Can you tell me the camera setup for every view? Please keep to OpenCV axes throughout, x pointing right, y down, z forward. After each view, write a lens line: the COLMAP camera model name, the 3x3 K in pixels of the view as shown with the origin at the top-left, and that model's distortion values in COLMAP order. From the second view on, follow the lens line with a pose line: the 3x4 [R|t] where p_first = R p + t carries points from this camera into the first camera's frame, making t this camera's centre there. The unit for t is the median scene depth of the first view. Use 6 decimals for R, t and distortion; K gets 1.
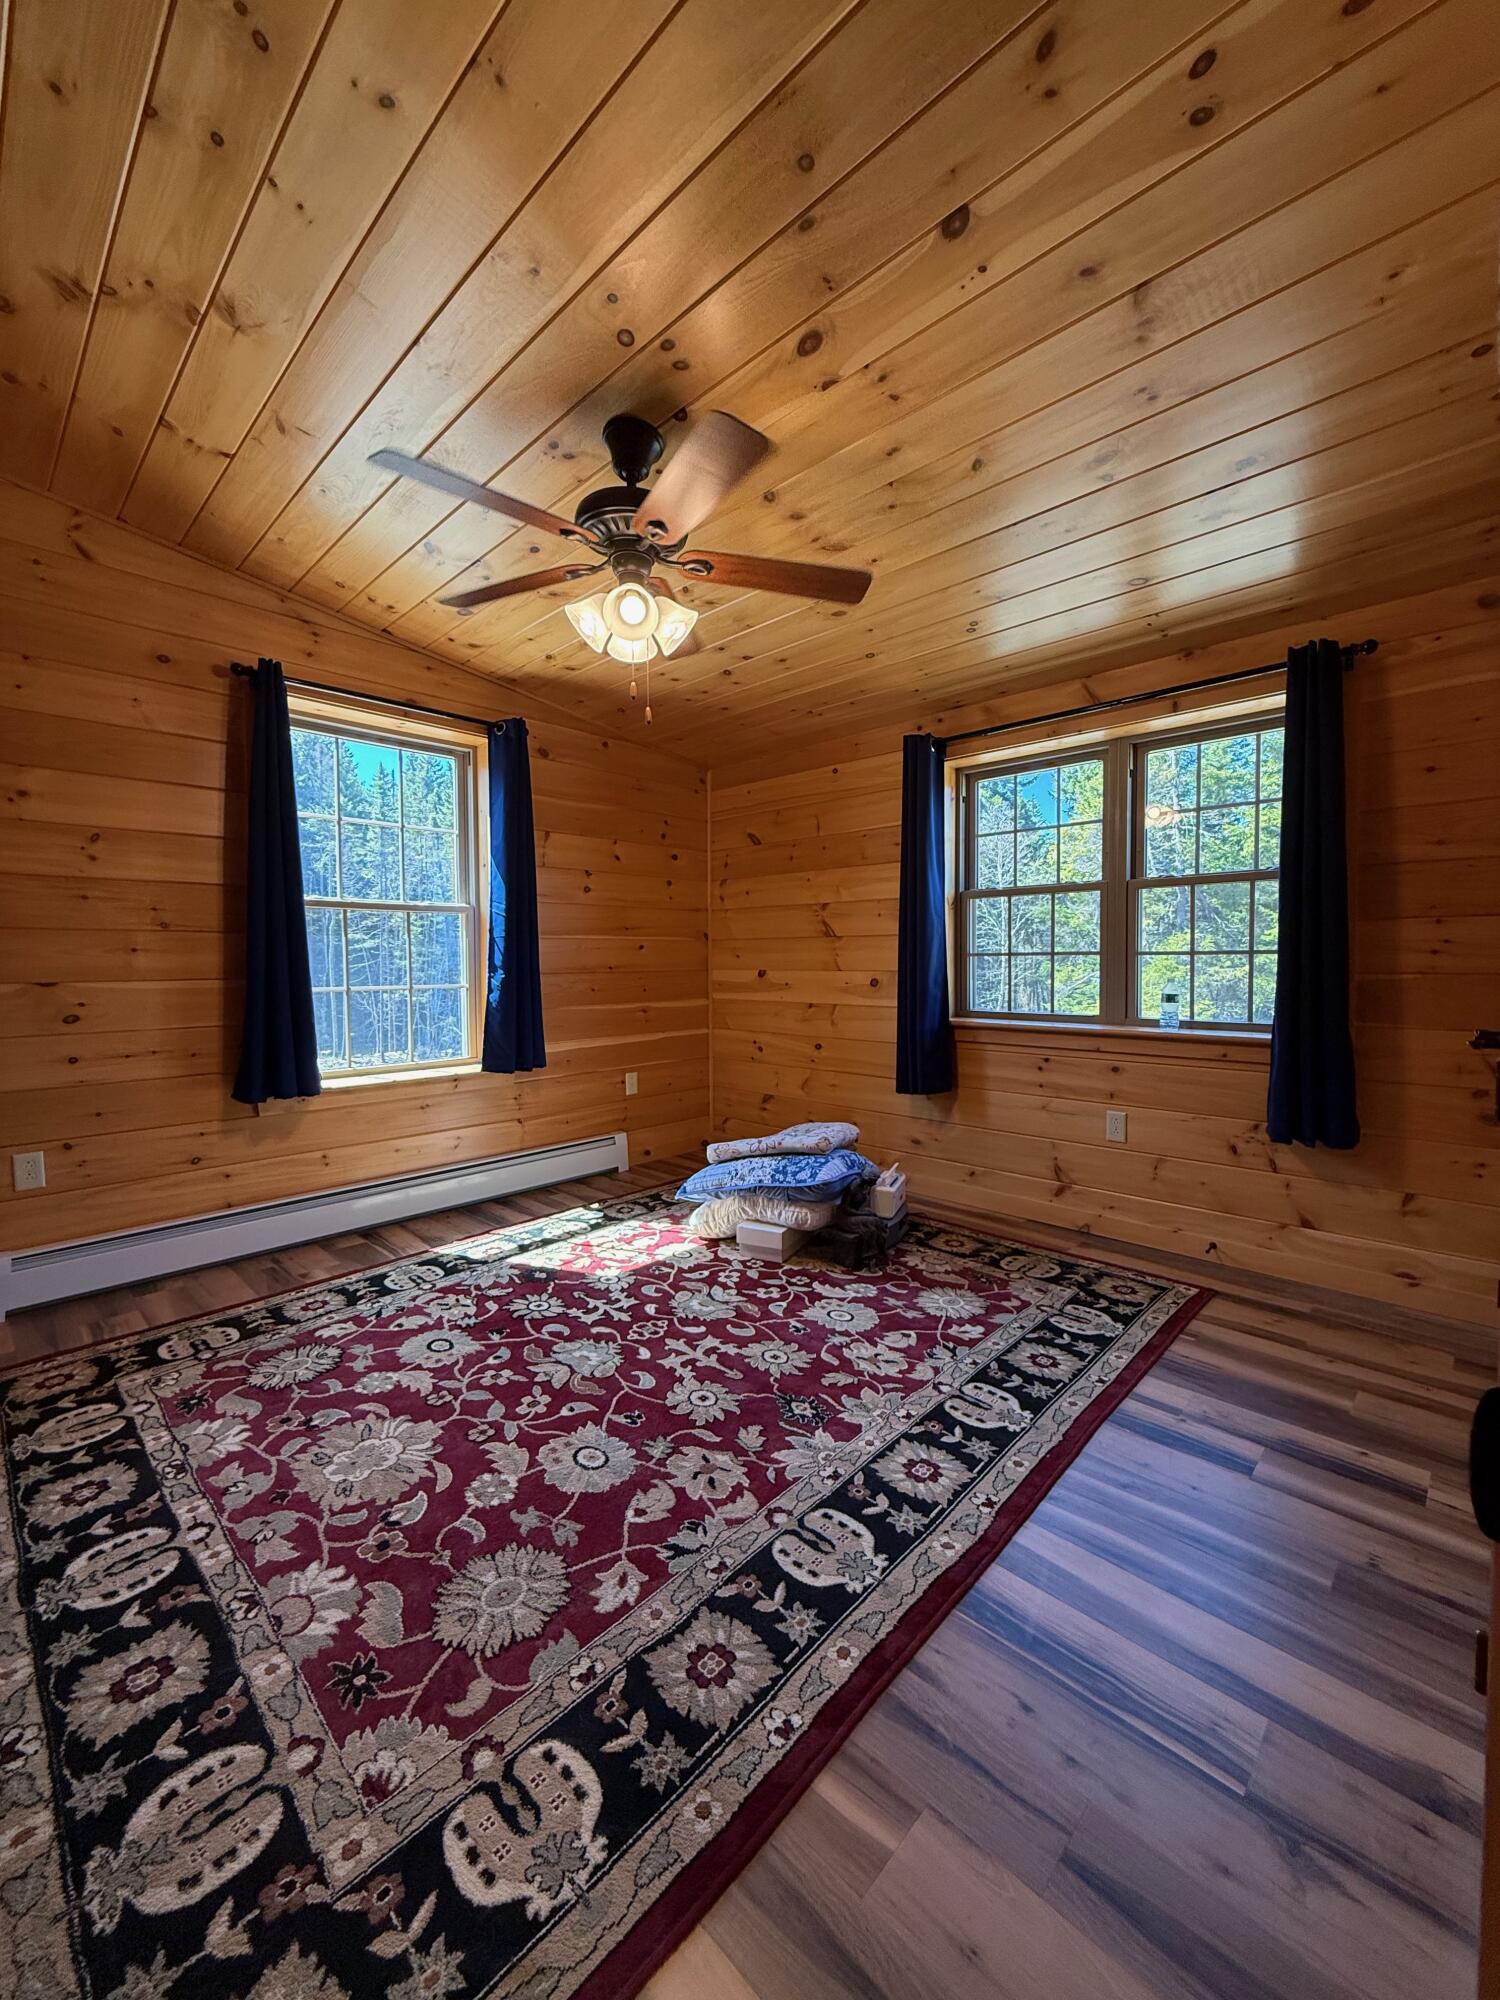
lens RADIAL K [[791.3, 0, 749.5], [0, 791.3, 996.2], [0, 0, 1]] dist [-0.000033, -0.000003]
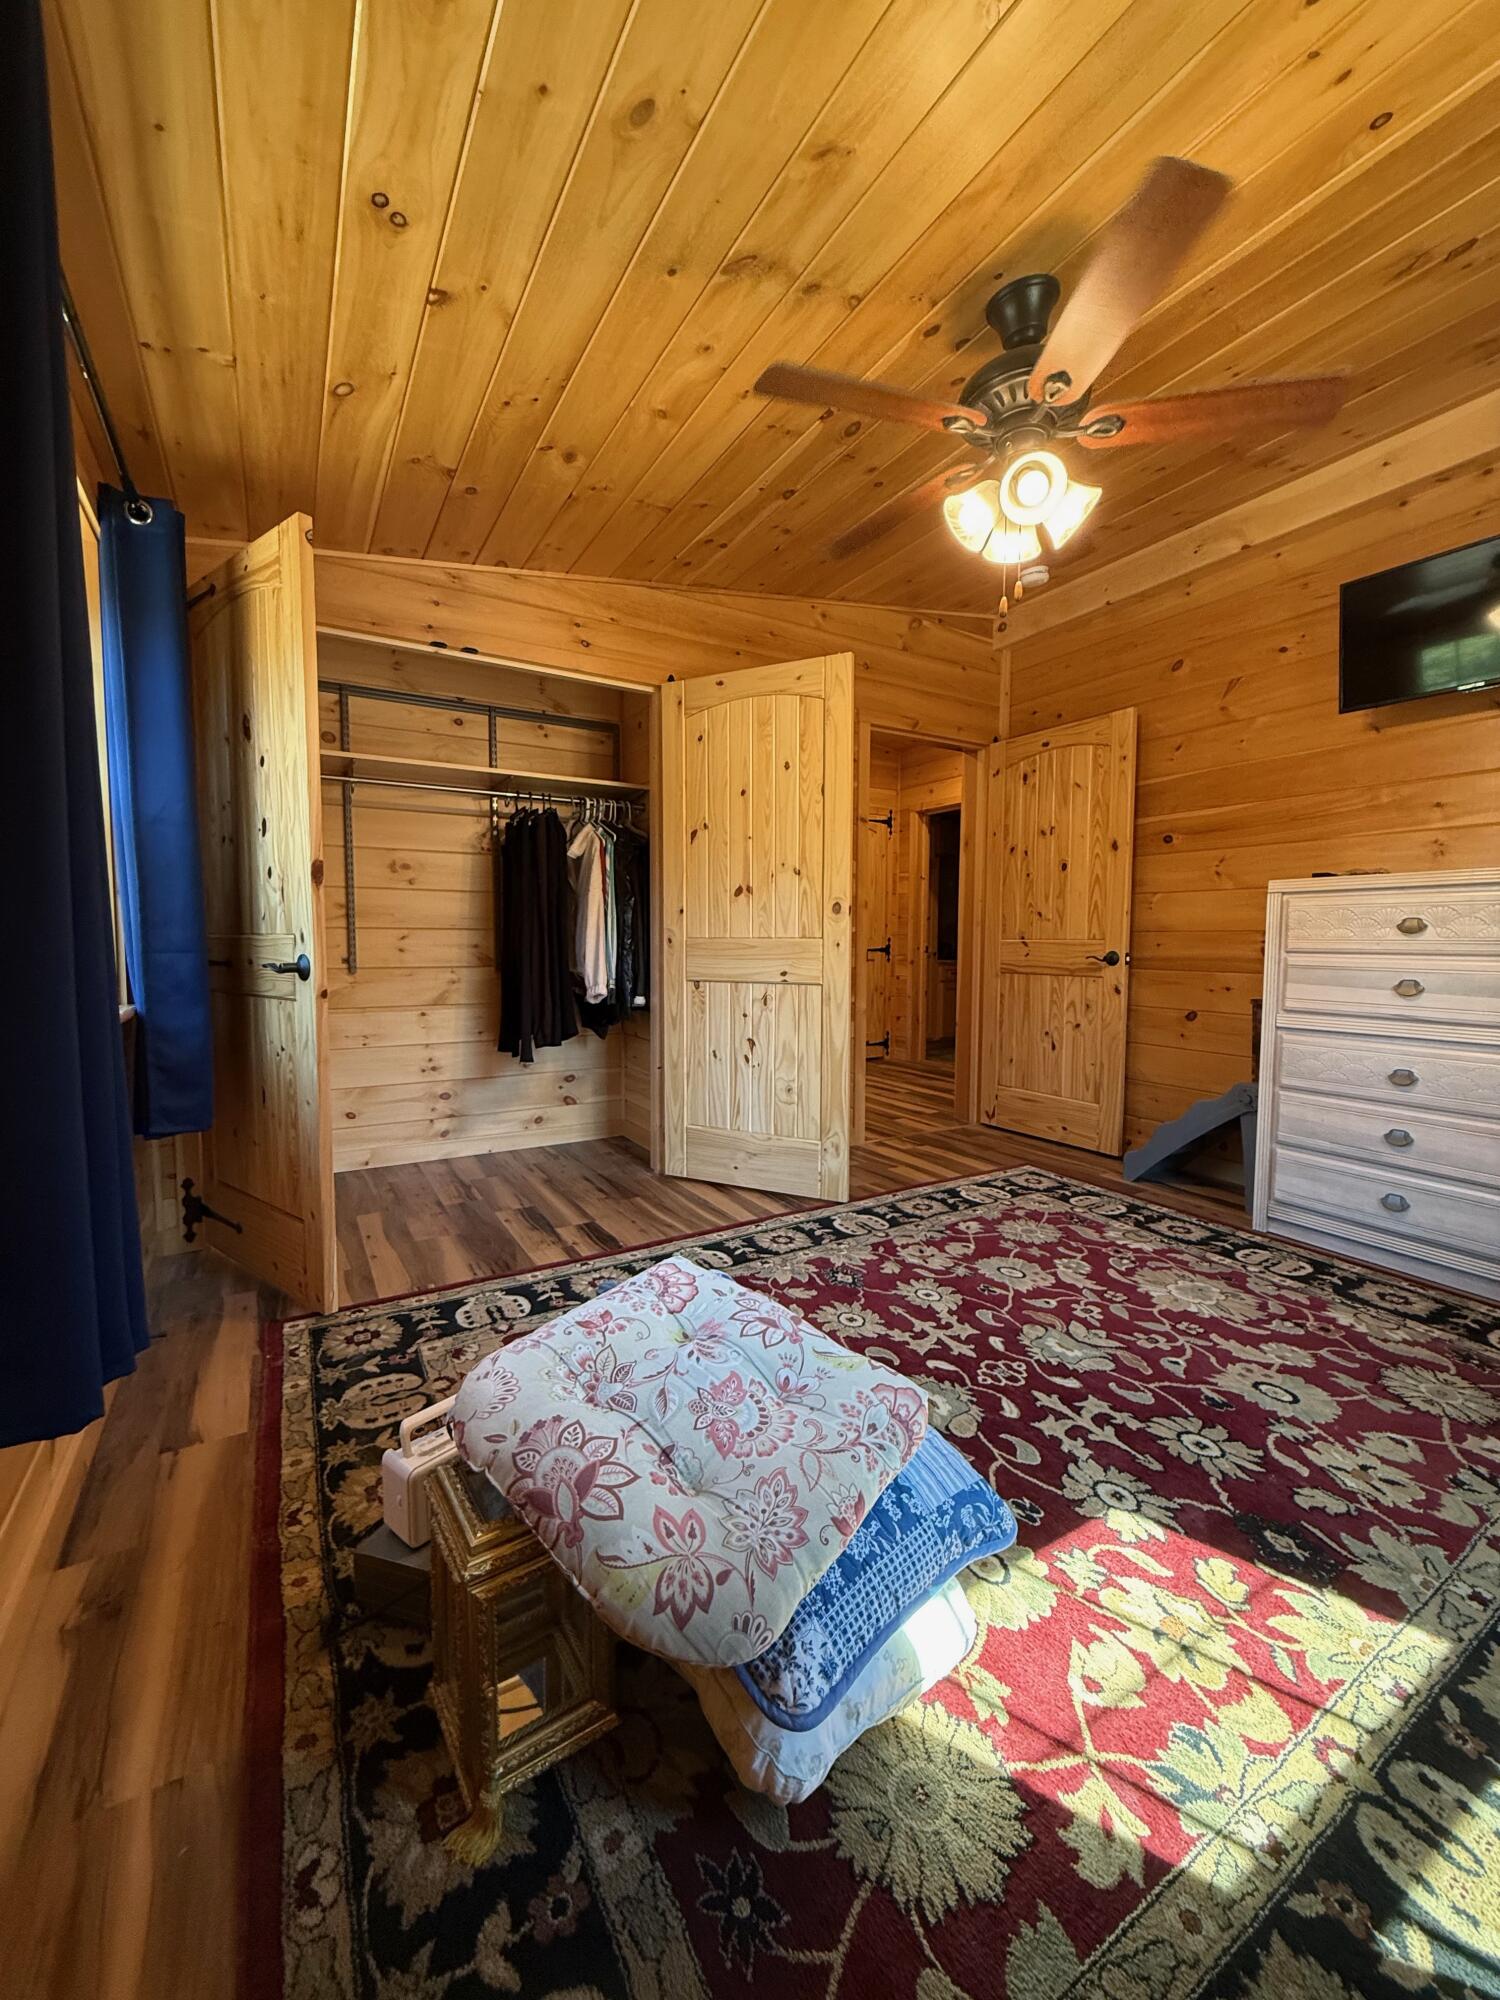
lens RADIAL K [[791.3, 0, 752.7], [0, 791.3, 995.0], [0, 0, 1]] dist [-0.000033, -0.000003]
pose [[-0.964944, -0.016862, 0.261913, -0.102076], [0.013718, 0.993330, 0.114491, -0.046342], [-0.262096, 0.114070, -0.958276, 2.024141]]
